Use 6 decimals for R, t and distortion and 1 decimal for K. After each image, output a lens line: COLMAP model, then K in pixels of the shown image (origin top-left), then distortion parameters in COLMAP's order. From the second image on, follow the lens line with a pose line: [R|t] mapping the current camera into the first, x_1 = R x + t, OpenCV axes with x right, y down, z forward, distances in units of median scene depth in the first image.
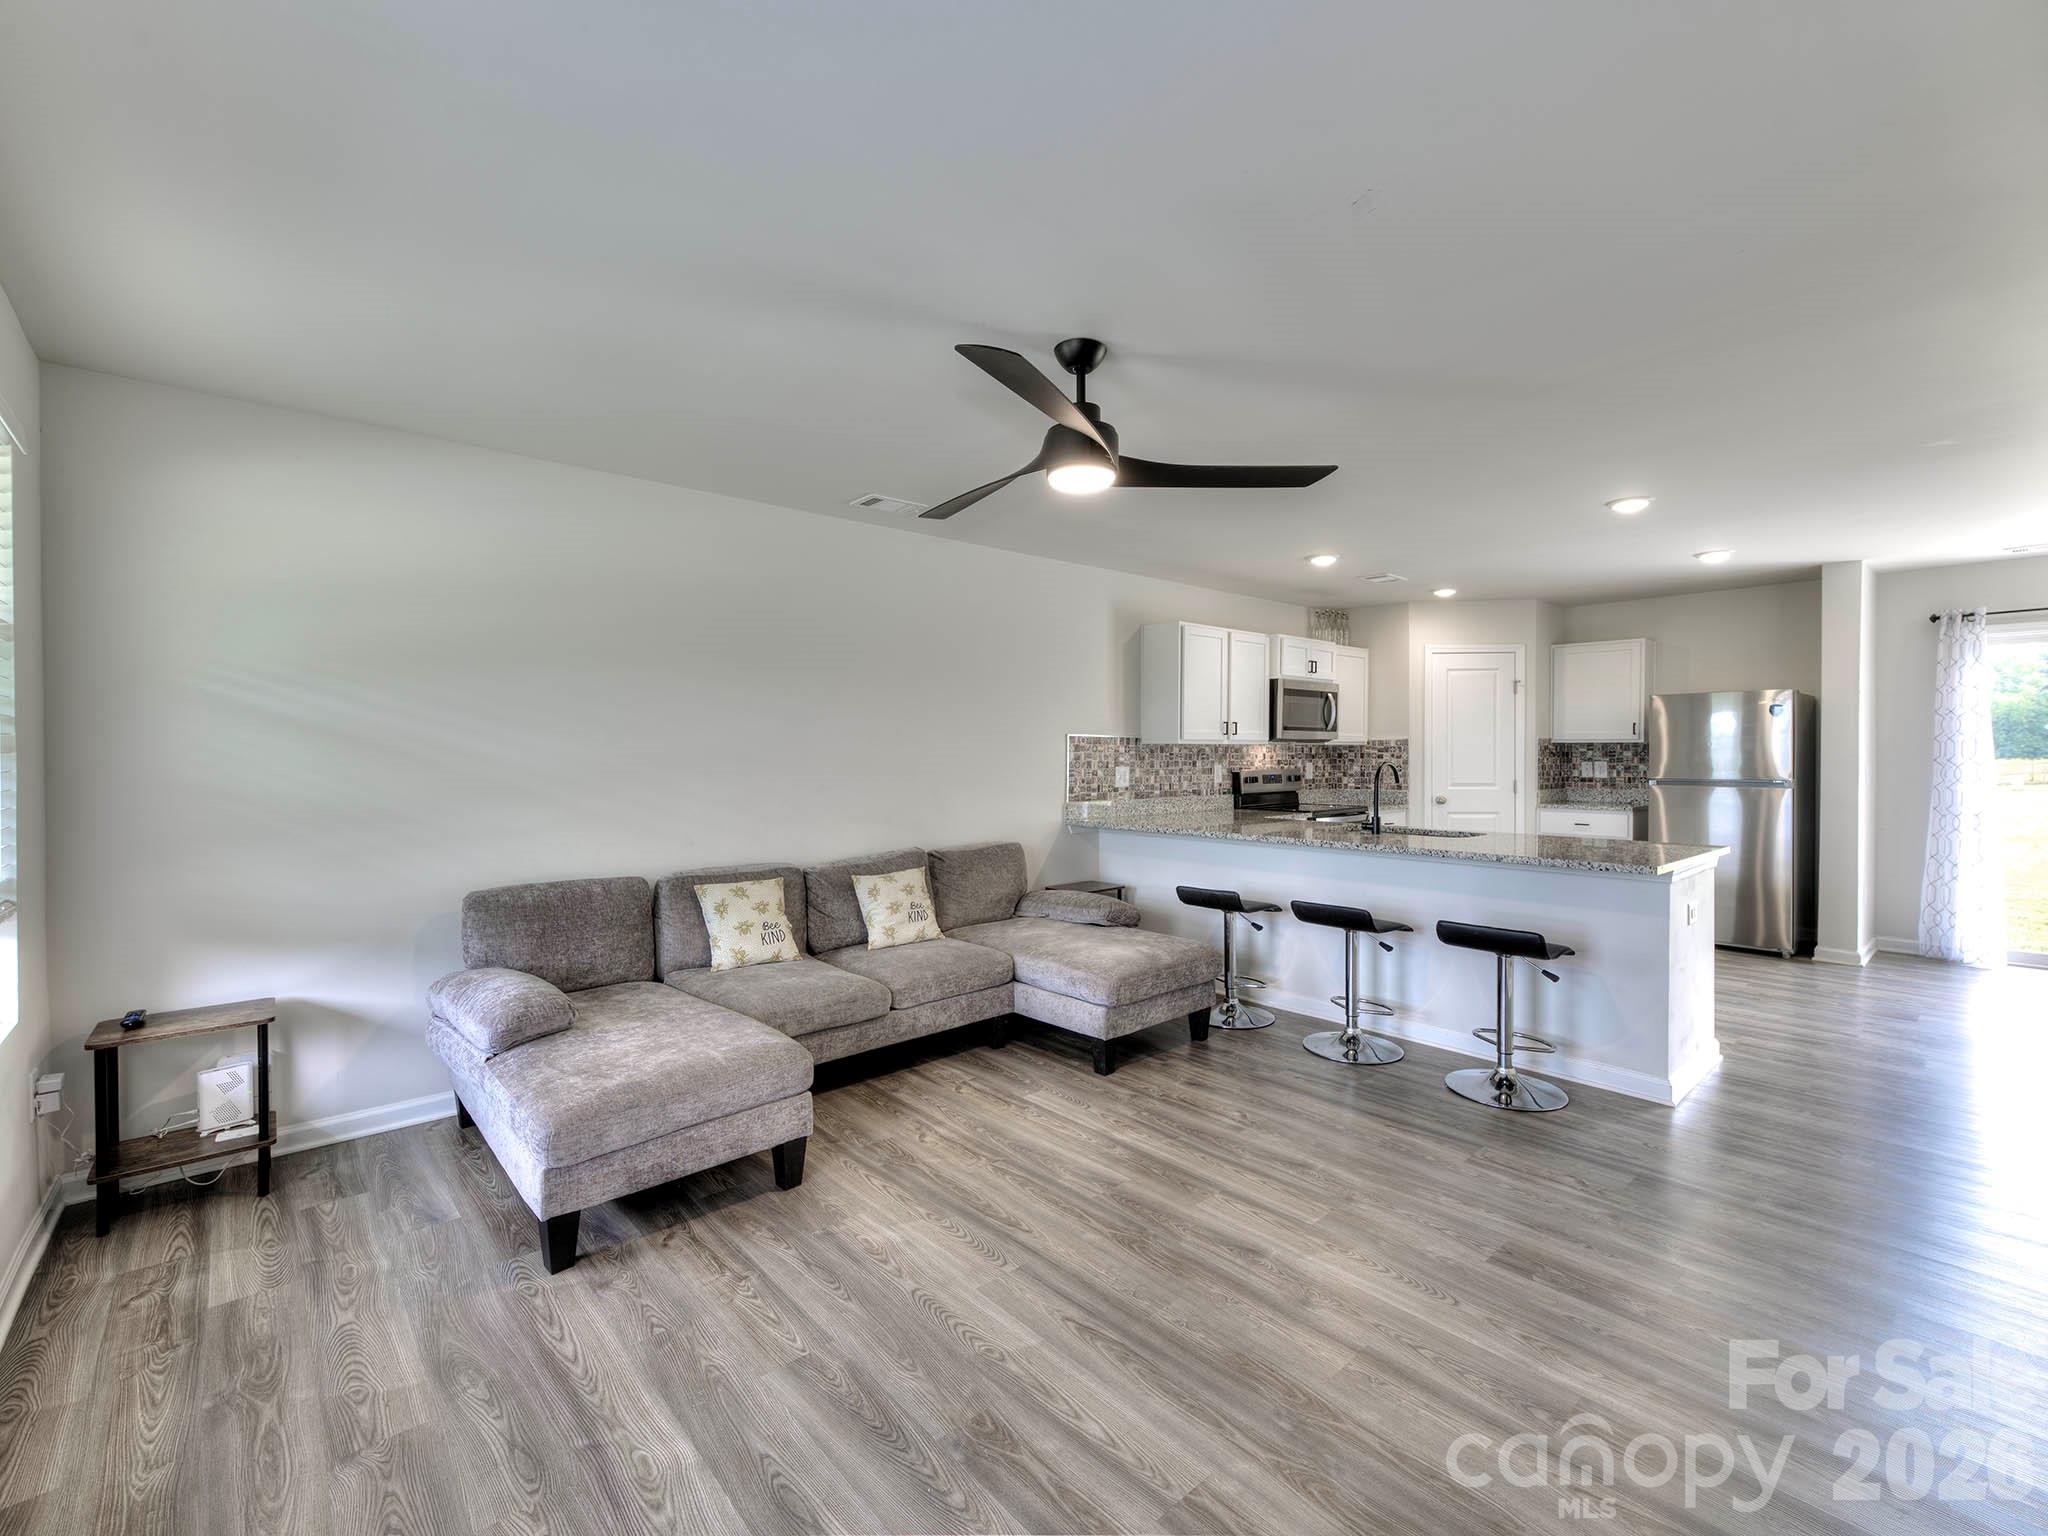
lens RADIAL K [[889.5, 0, 1020.4], [0, 889.5, 760.0], [0, 0, 1]] dist [0.015299, -0.006156]
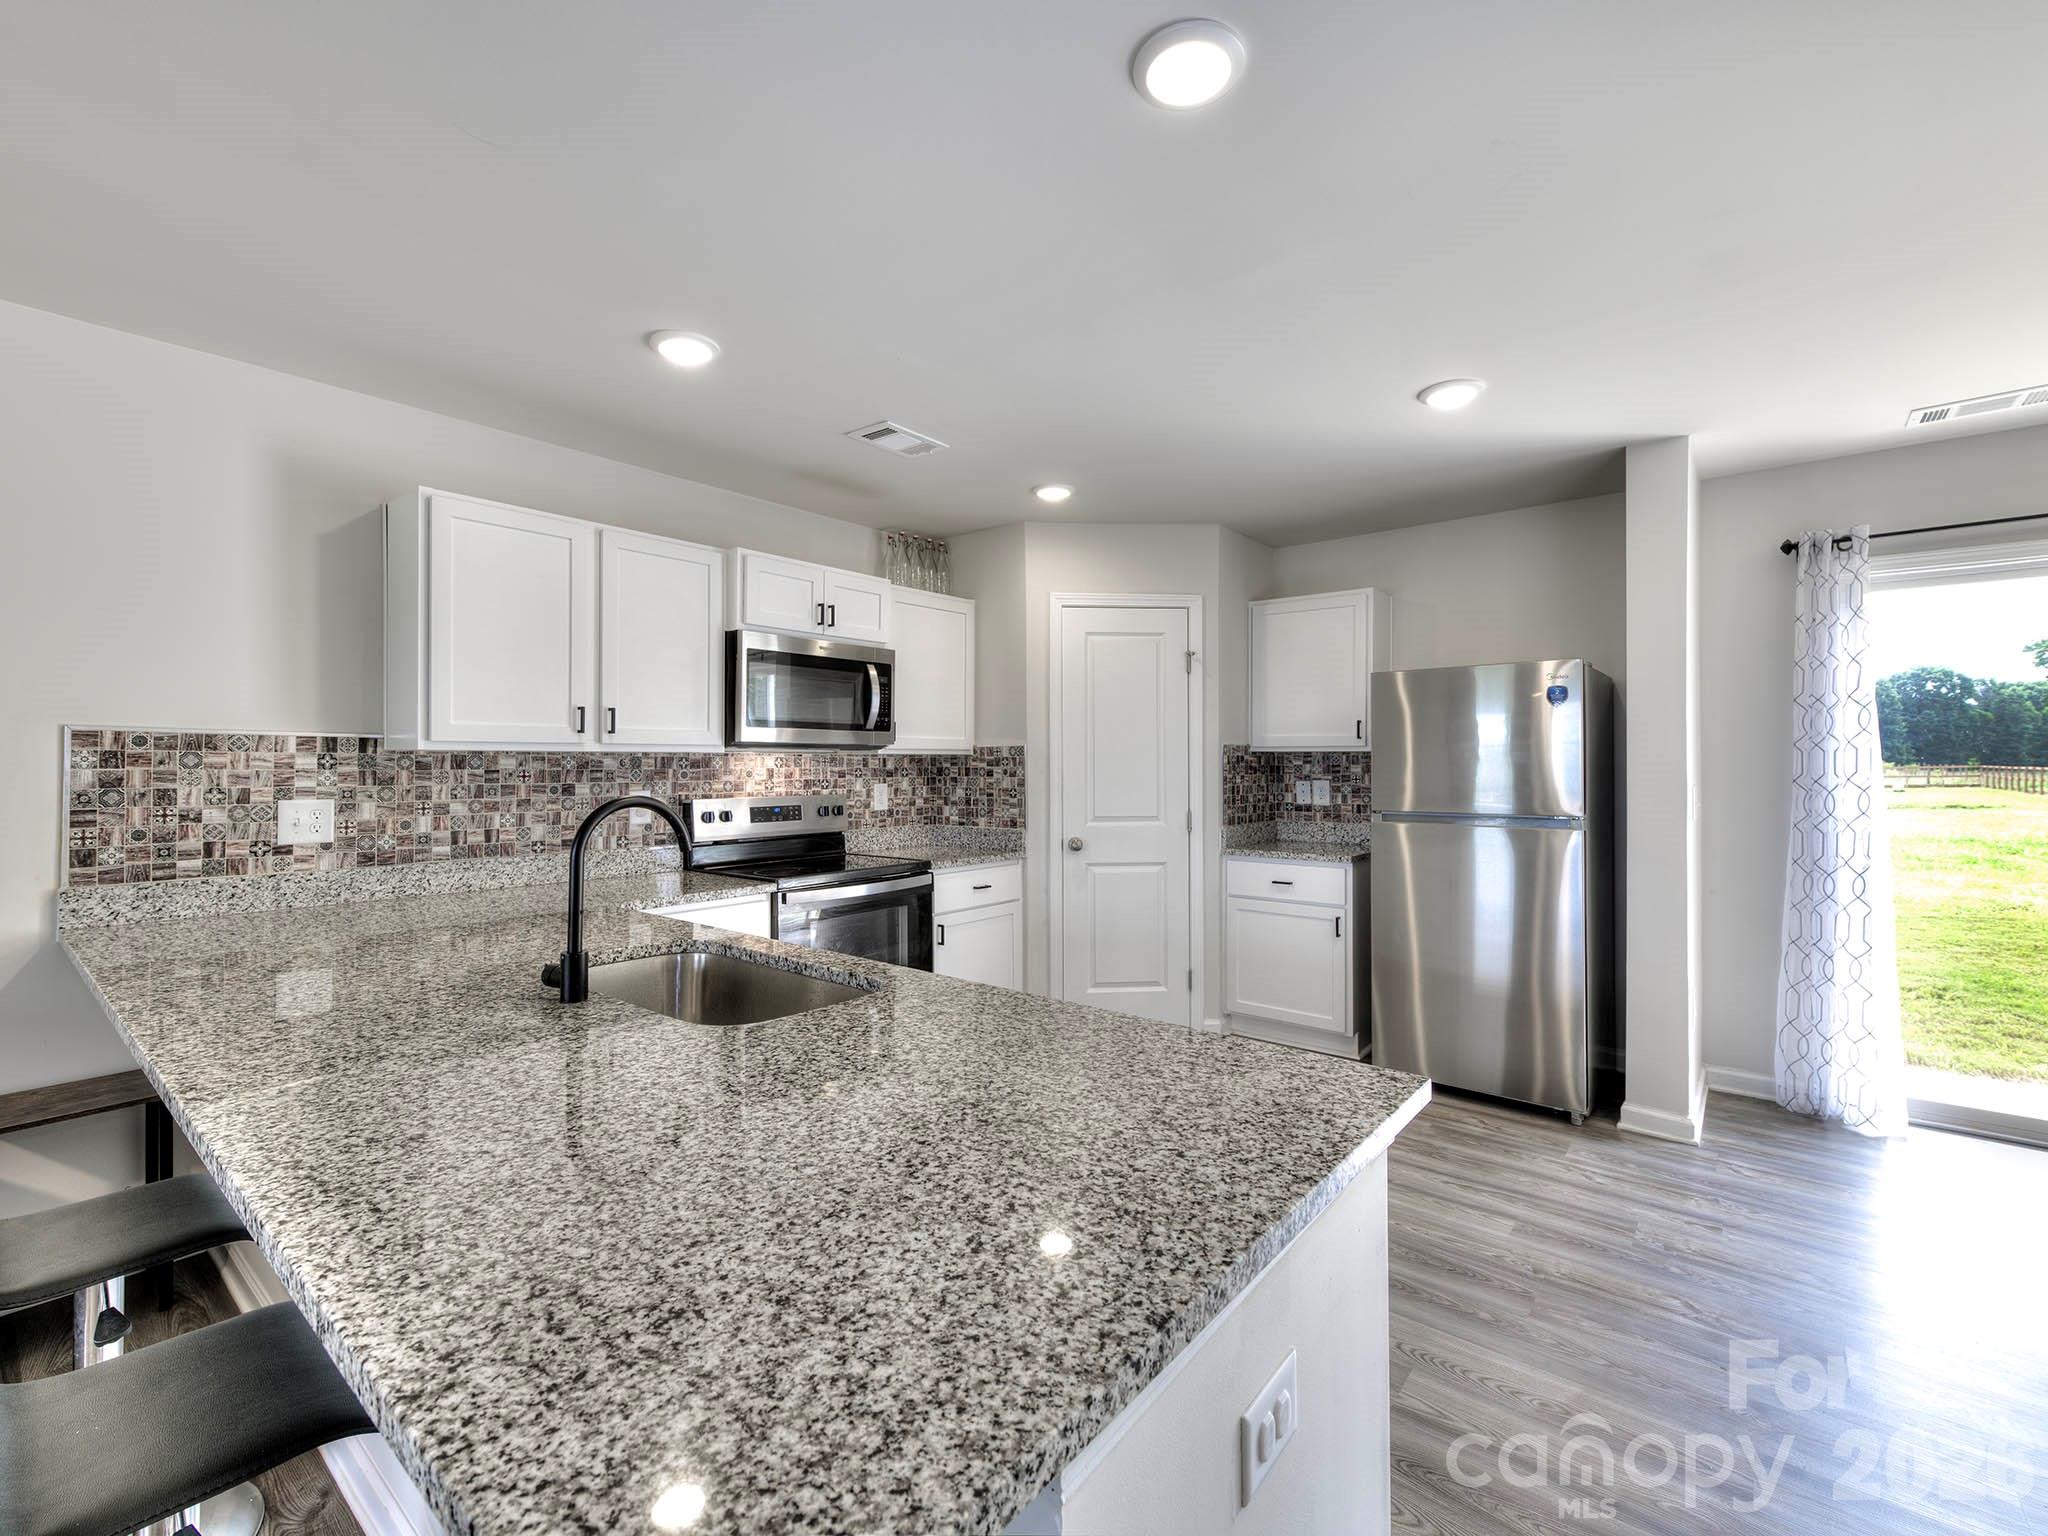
lens RADIAL K [[889.5, 0, 1020.4], [0, 889.5, 760.0], [0, 0, 1]] dist [0.015299, -0.006156]
pose [[0.987310, 0.000929, 0.158801, 0.371424], [0.001092, 0.999920, -0.012638, -0.006125], [-0.158800, 0.012651, 0.987230, 0.441372]]
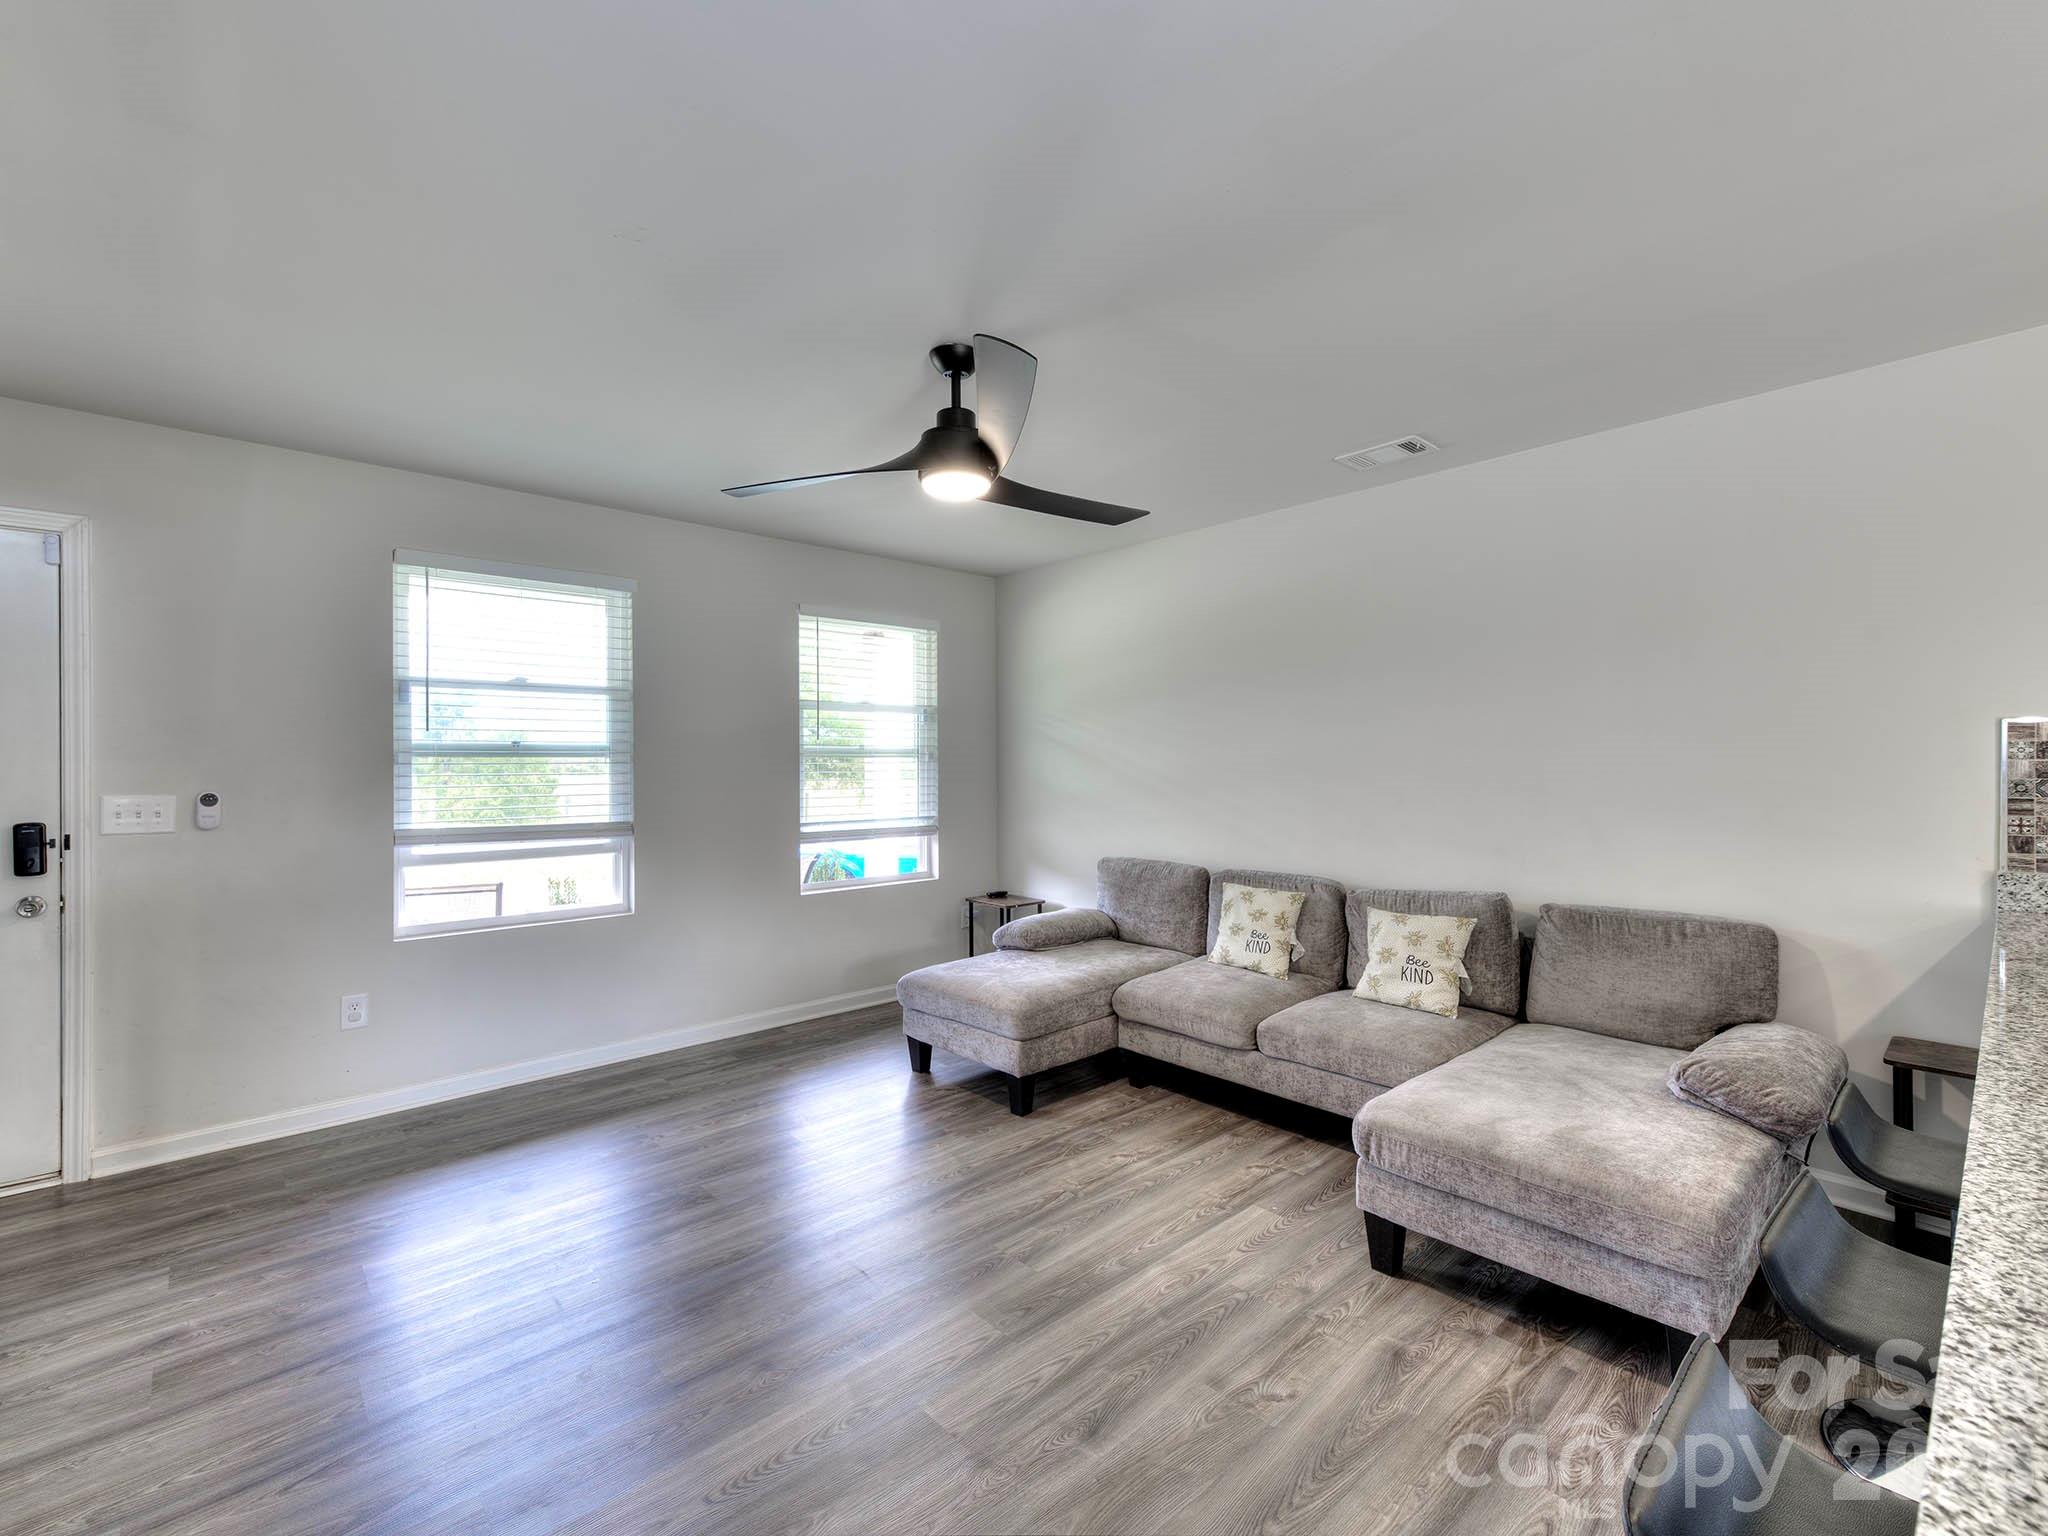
lens RADIAL K [[889.5, 0, 1020.4], [0, 889.5, 760.0], [0, 0, 1]] dist [0.015299, -0.006156]
pose [[0.017274, 0.000483, -0.999851, 0.428516], [-0.004424, 0.999990, 0.000407, -0.005533], [0.999841, 0.004417, 0.017276, 0.430157]]
